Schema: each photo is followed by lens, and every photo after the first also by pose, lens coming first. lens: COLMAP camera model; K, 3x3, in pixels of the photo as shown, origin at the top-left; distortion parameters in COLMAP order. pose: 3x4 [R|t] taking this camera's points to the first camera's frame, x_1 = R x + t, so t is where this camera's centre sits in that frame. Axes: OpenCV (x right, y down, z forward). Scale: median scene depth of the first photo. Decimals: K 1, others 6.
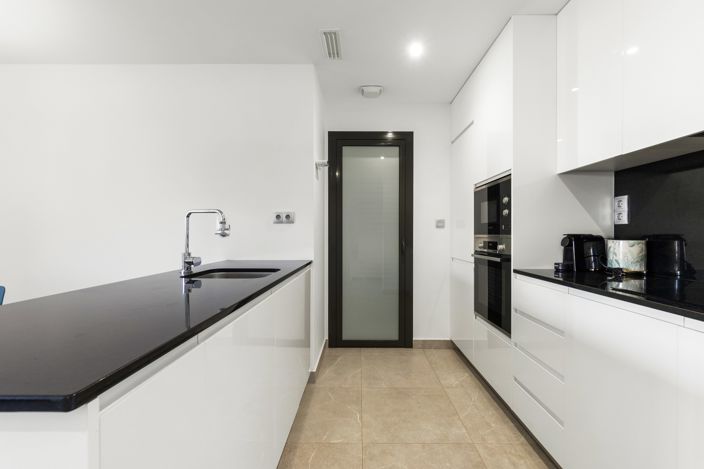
lens RADIAL K [[310.3, 0, 354.6], [0, 310.3, 234.0], [0, 0, 1]] dist [0.000926, -0.000002]
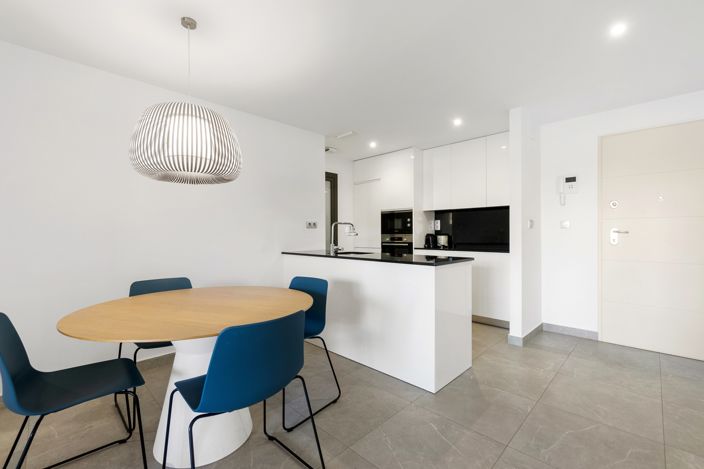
lens RADIAL K [[310.3, 0, 352.8], [0, 310.3, 233.5], [0, 0, 1]] dist [0.000926, -0.000002]
pose [[0.702940, -0.004378, 0.711236, -1.578925], [0.005585, 0.999984, 0.000636, -0.007040], [-0.711227, 0.003525, 0.702953, -0.409005]]
